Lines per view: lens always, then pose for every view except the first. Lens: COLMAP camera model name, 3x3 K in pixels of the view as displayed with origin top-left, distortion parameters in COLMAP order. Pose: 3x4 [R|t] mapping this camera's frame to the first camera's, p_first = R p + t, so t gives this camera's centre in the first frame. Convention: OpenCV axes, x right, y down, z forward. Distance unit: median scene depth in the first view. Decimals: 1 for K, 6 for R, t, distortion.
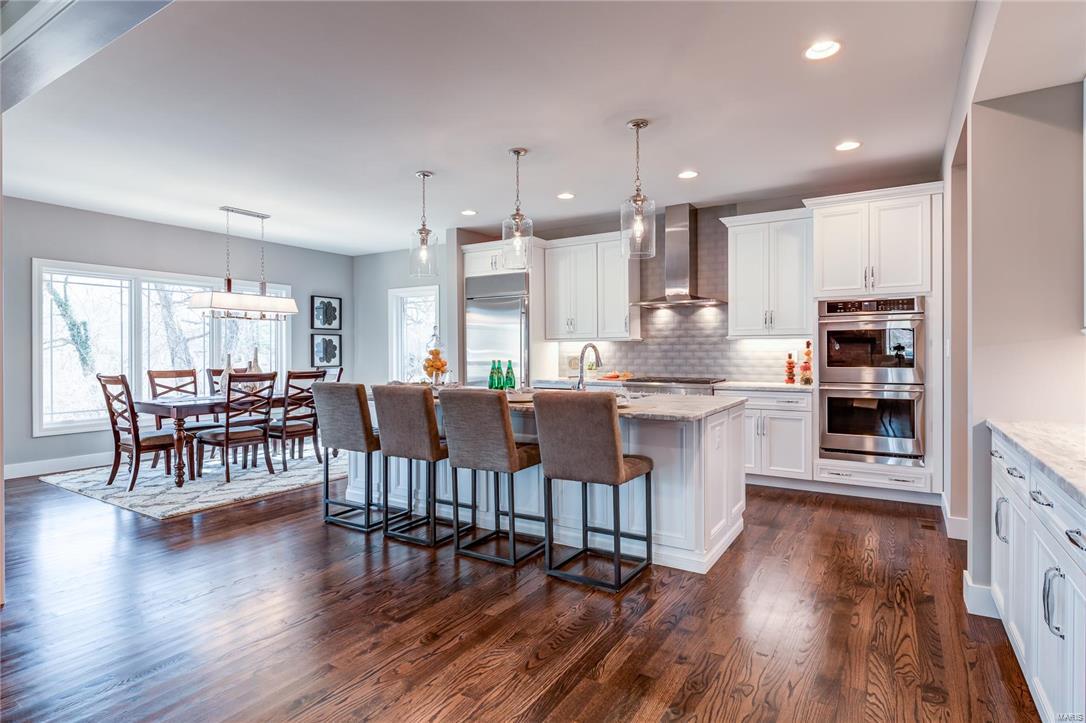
lens RADIAL K [[555.9, 0, 546.0], [0, 555.9, 358.7], [0, 0, 1]] dist [0.003361, -0.000431]
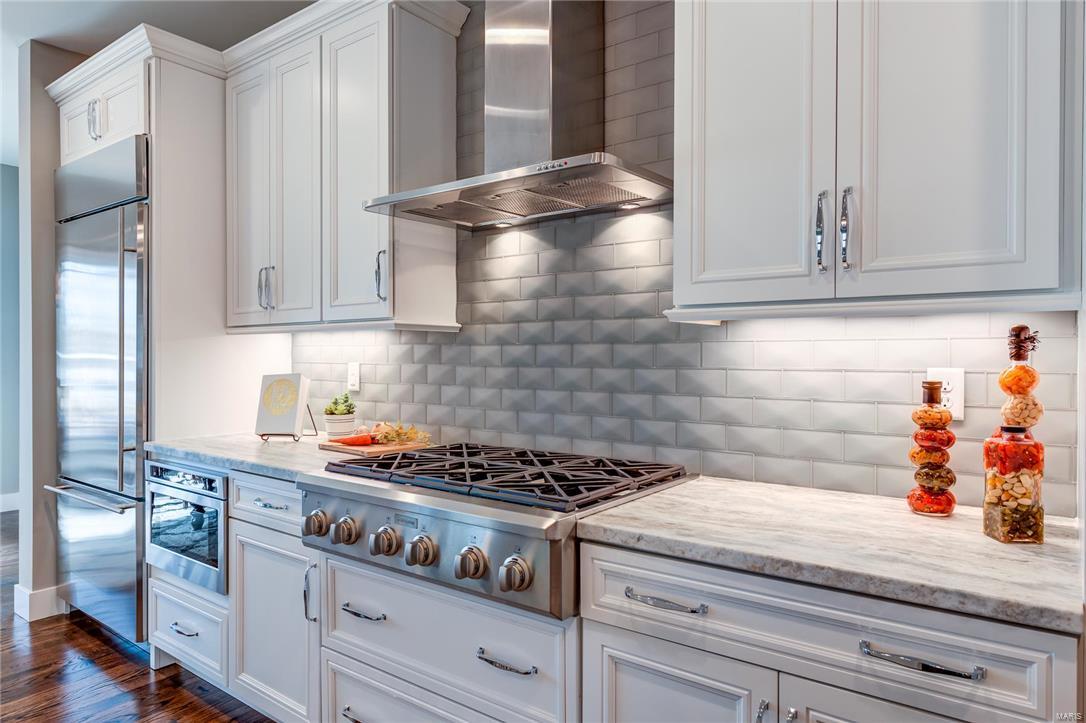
lens RADIAL K [[683.9, 0, 543.0], [0, 683.9, 361.5], [0, 0, 1]] dist [0.001953, 0.001188]
pose [[0.995431, 0.009158, -0.095045, 0.272013], [-0.009720, 0.999938, -0.005450, -0.012832], [0.094989, 0.006349, 0.995458, 0.626014]]
